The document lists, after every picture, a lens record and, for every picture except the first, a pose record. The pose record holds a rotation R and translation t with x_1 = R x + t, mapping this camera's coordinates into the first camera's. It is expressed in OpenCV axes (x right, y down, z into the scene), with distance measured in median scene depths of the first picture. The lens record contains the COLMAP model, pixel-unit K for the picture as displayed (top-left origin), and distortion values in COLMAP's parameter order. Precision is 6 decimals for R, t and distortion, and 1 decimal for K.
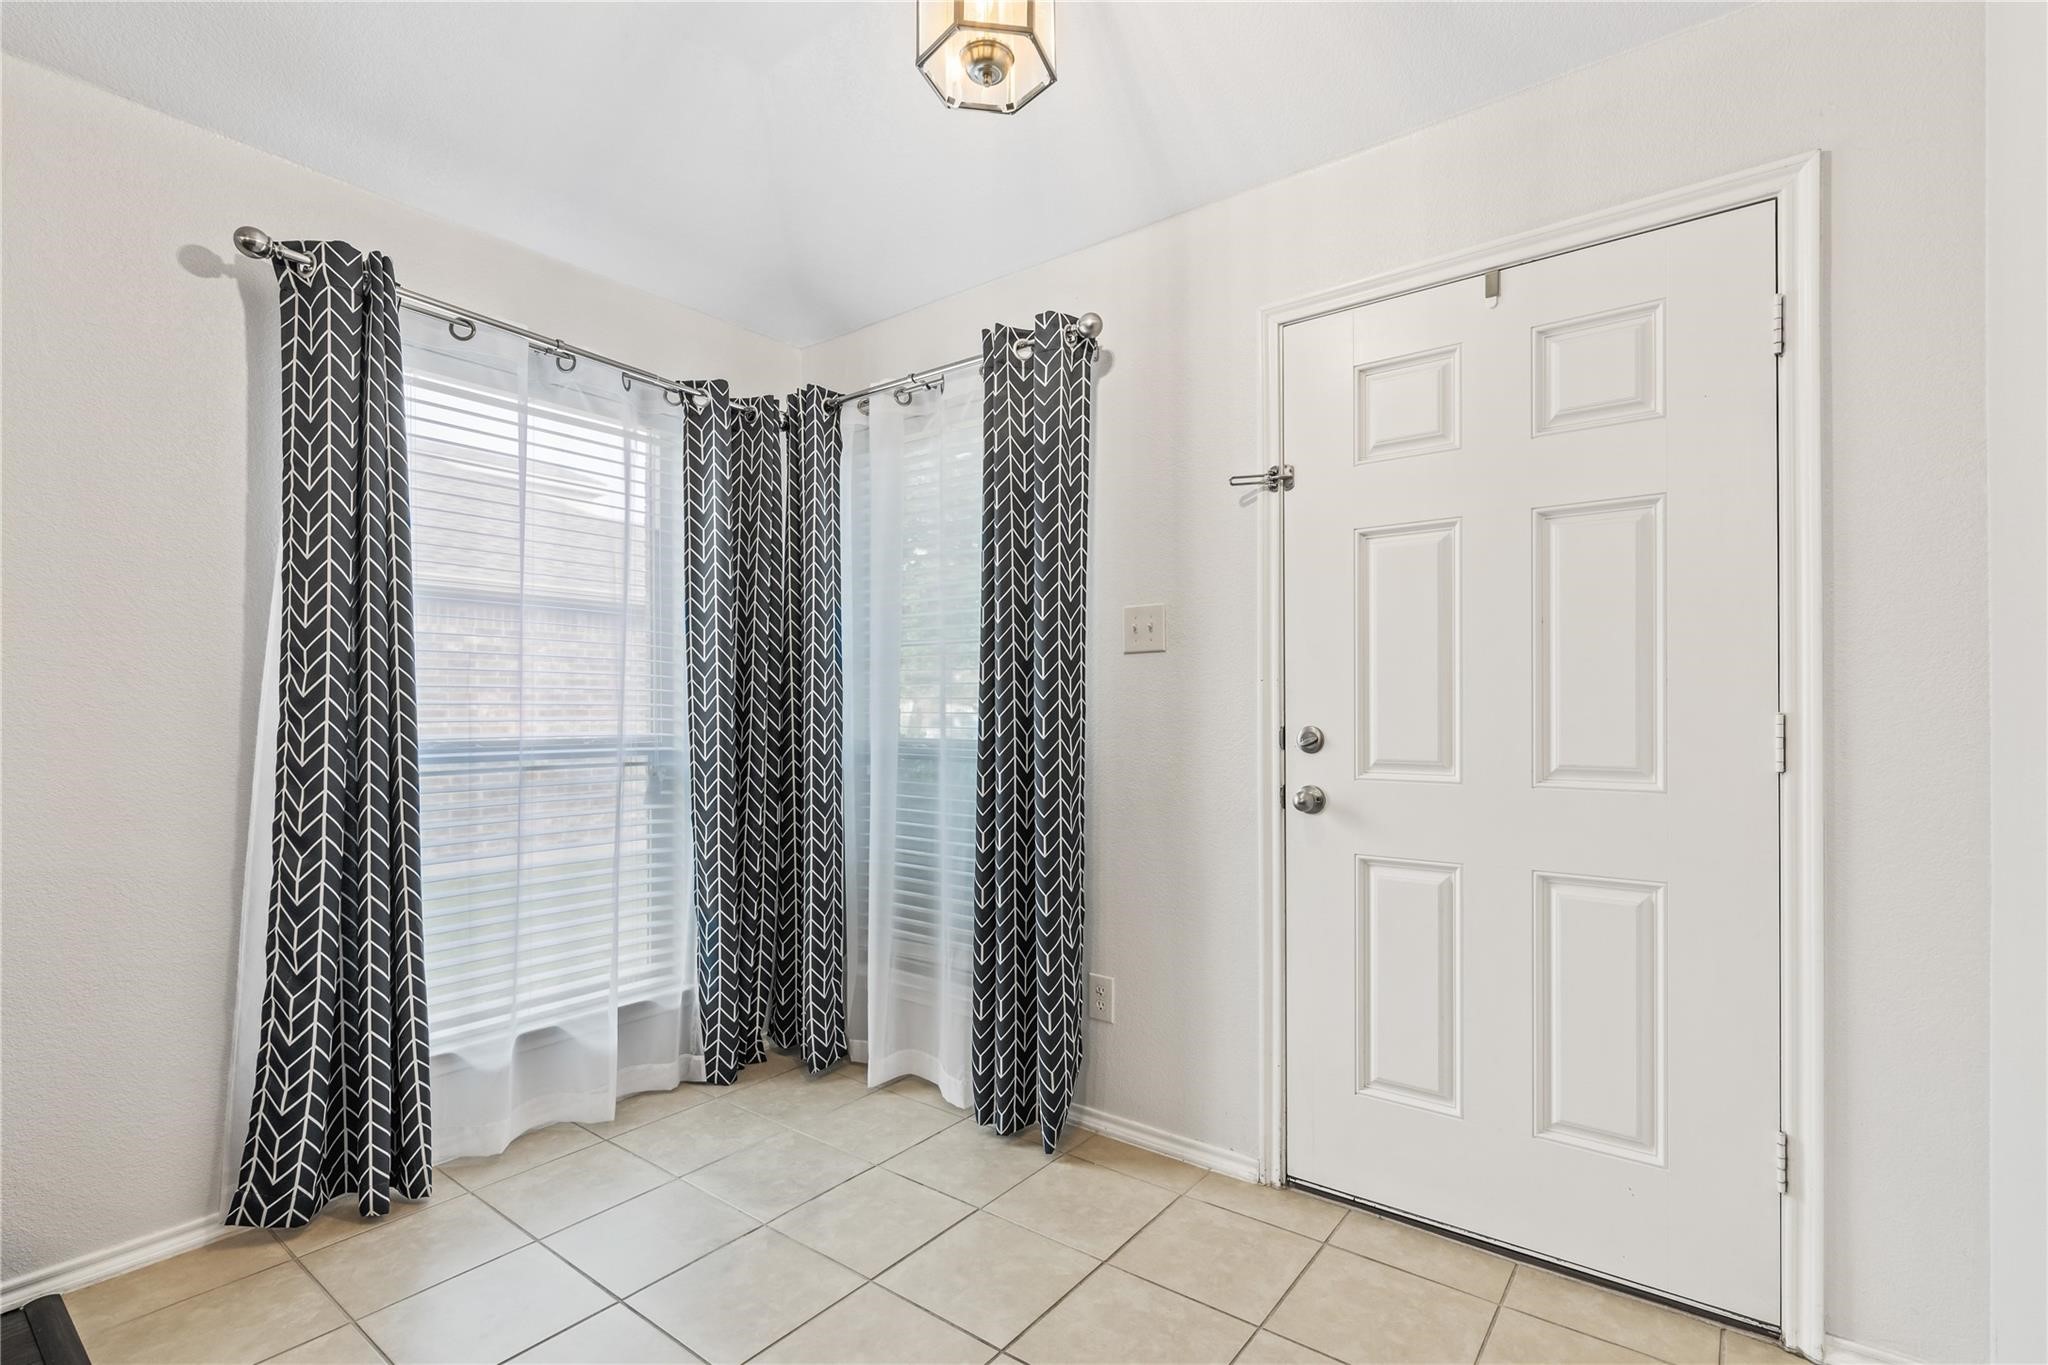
lens RADIAL K [[959.1, 0, 1016.7], [0, 959.1, 719.1], [0, 0, 1]] dist [0.000287, 0.002050]
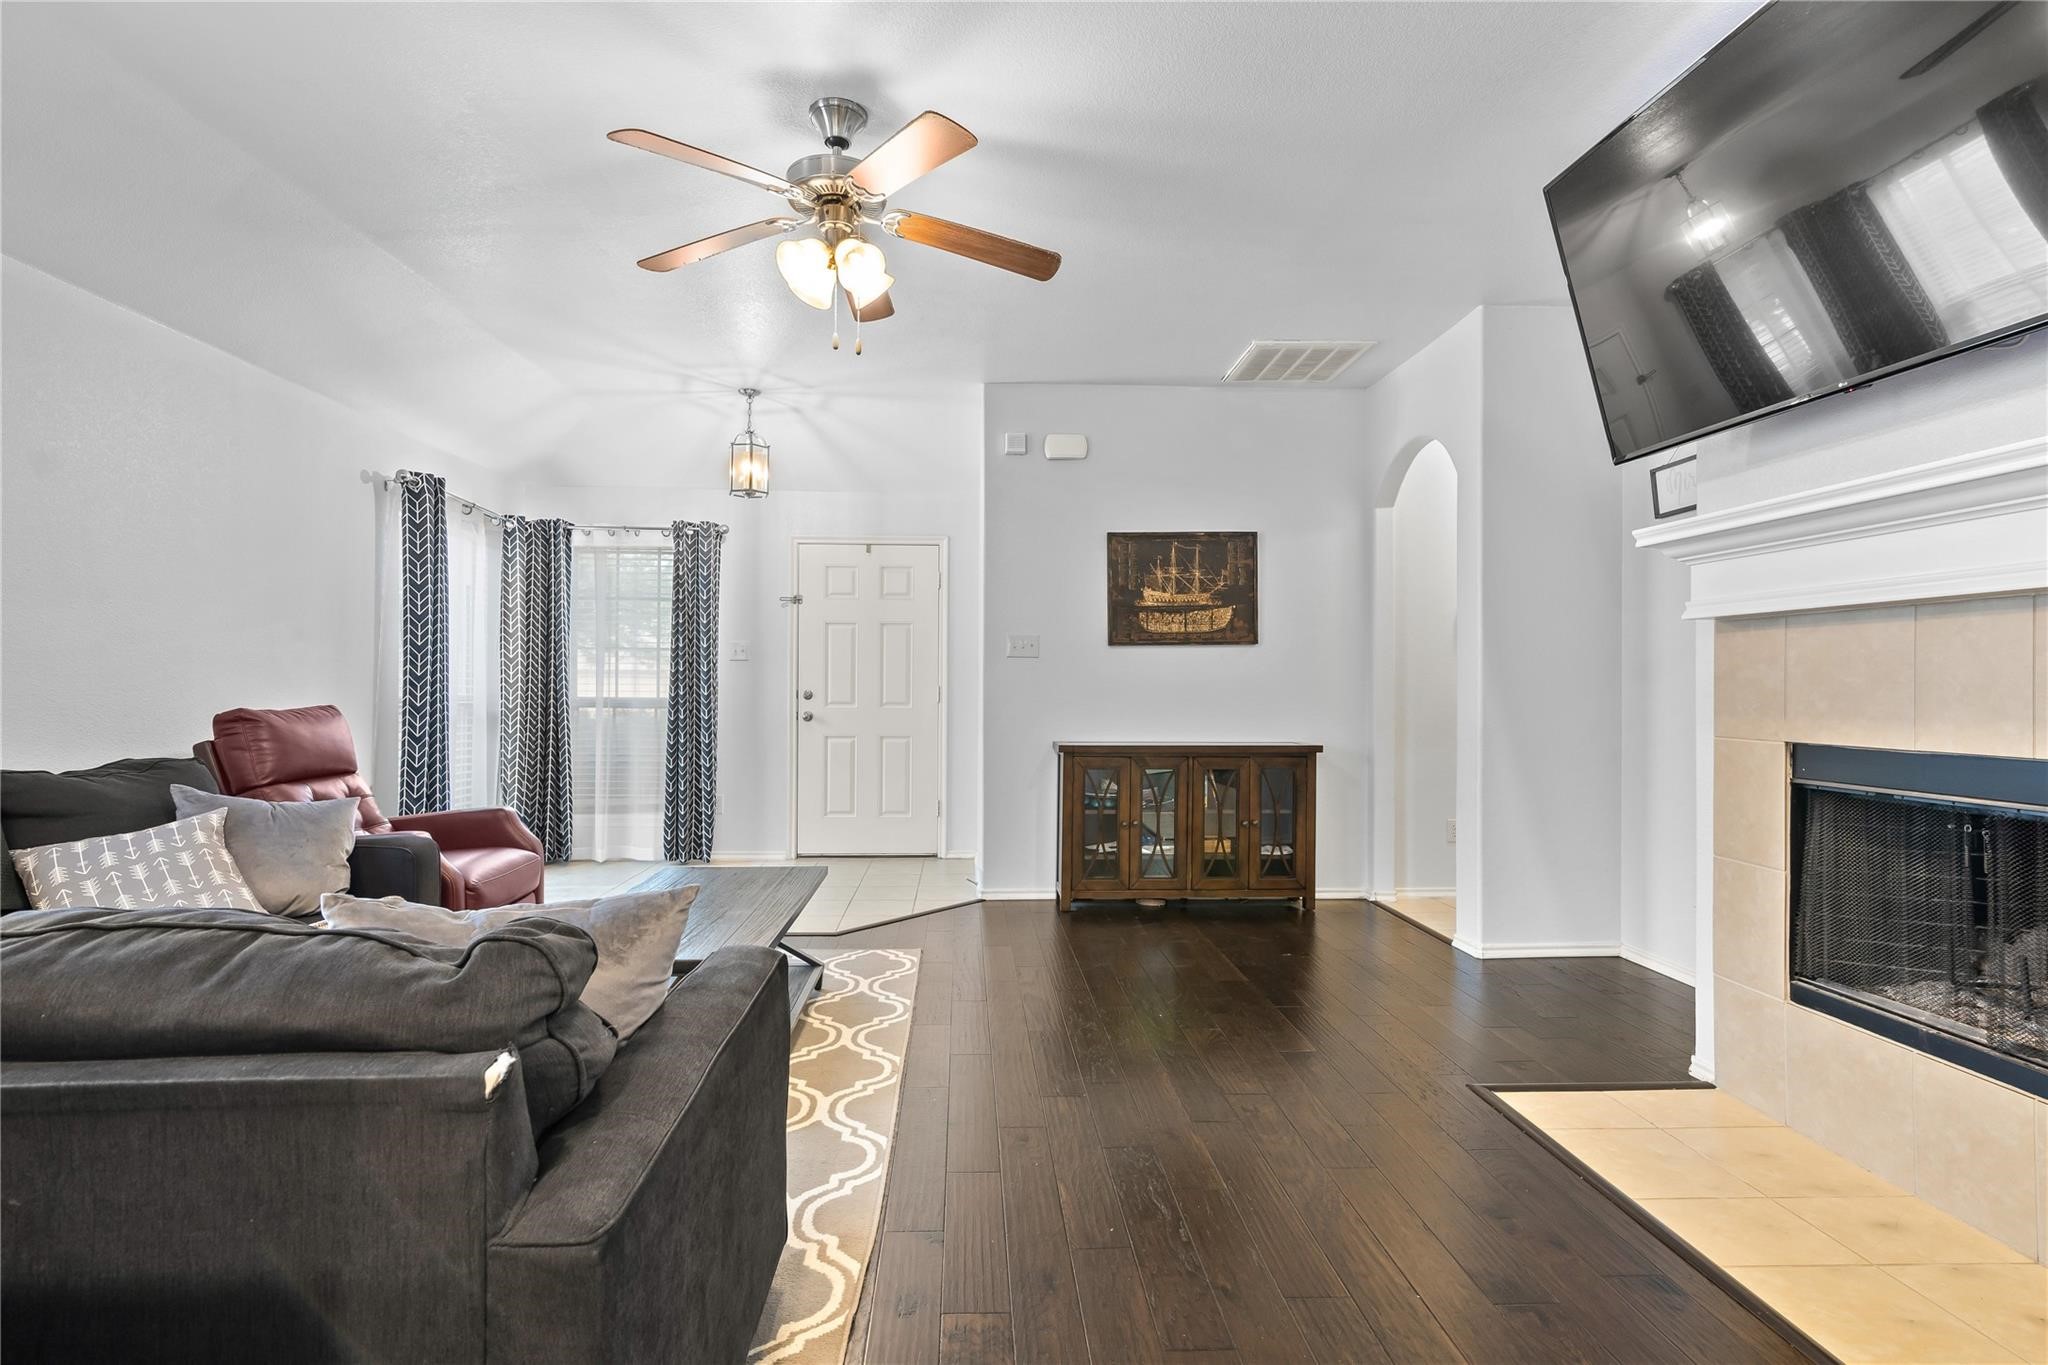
lens RADIAL K [[959.1, 0, 989.0], [0, 959.1, 680.9], [0, 0, 1]] dist [0.000287, 0.002050]
pose [[0.752081, 0.001086, 0.659070, -1.119551], [-0.009538, 0.999912, 0.009237, -0.048849], [-0.659002, -0.013233, 0.752025, -1.426404]]
